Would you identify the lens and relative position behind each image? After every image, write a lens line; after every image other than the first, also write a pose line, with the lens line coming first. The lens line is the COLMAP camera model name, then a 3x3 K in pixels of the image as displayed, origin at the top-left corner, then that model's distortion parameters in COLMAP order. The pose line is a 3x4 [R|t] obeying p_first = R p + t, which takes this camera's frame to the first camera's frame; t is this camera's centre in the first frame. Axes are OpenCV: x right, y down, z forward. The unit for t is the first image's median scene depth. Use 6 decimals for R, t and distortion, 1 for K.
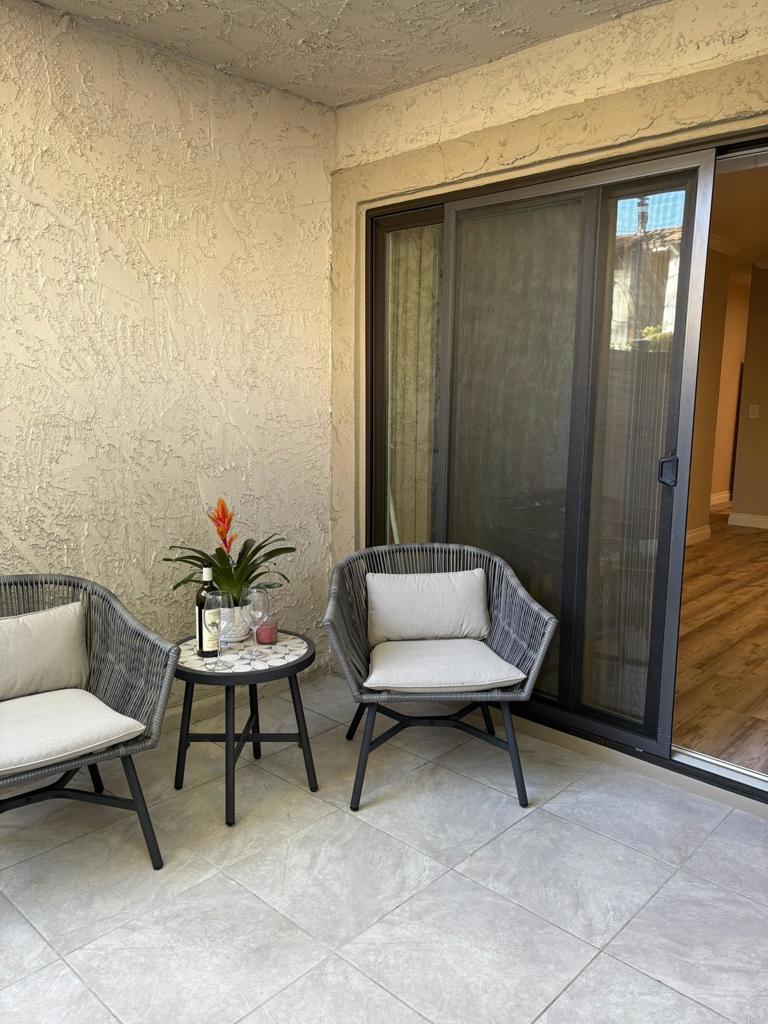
lens RADIAL K [[778.9, 0, 383.7], [0, 778.9, 510.8], [0, 0, 1]] dist [0.033861, -0.029824]
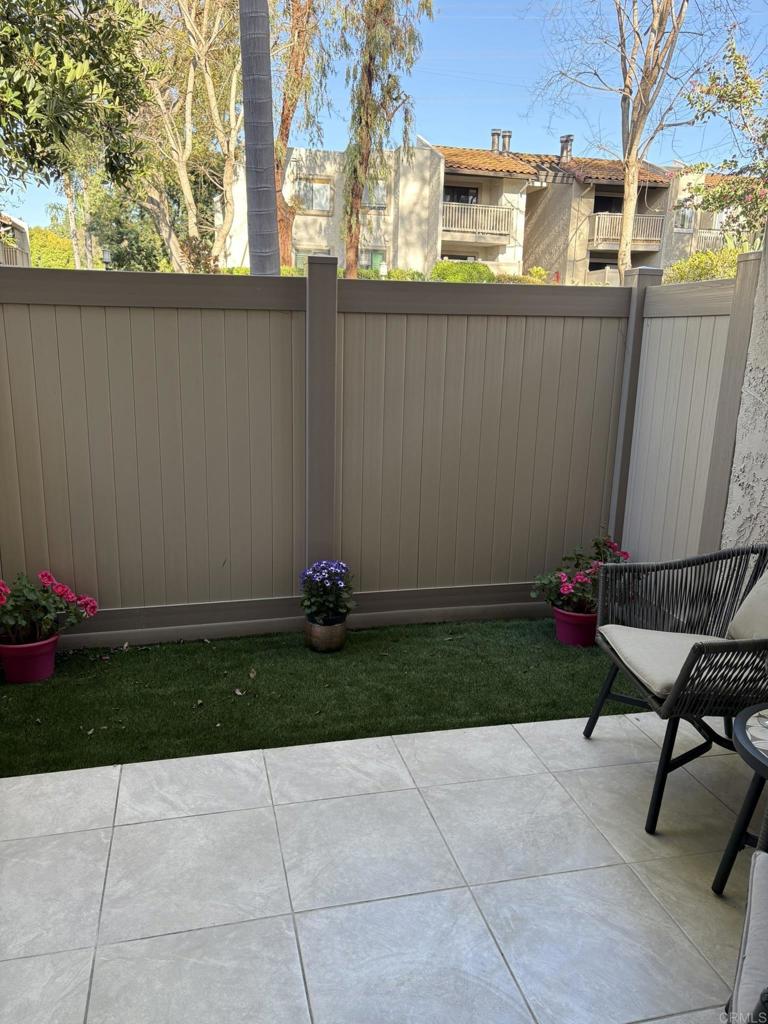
lens RADIAL K [[778.9, 0, 382.8], [0, 778.9, 516.2], [0, 0, 1]] dist [0.033861, -0.029824]
pose [[-0.548897, 0.178828, -0.816537, 0.715344], [-0.159927, 0.936334, 0.312572, -0.217939], [0.820448, 0.302157, -0.485352, 1.138888]]
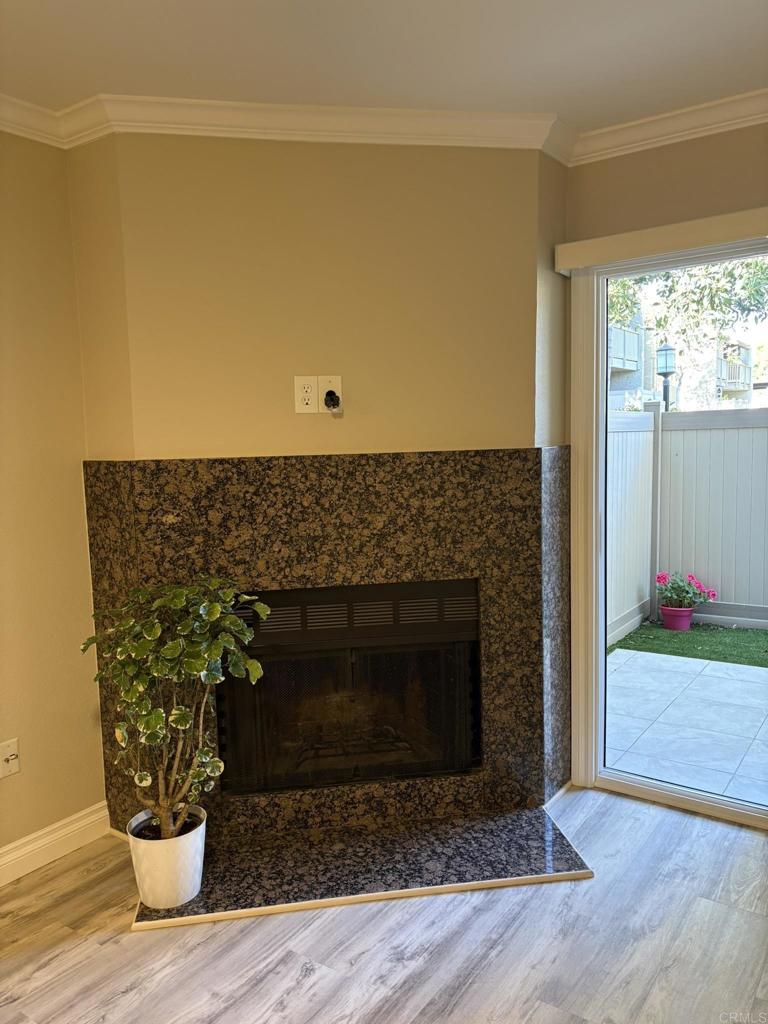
lens RADIAL K [[778.9, 0, 383.4], [0, 778.9, 511.4], [0, 0, 1]] dist [0.033861, -0.029824]
pose [[-0.989733, 0.022040, -0.141220, 1.302561], [-0.015136, 0.966320, 0.256898, -0.426683], [0.142126, 0.256398, -0.956065, 2.319817]]
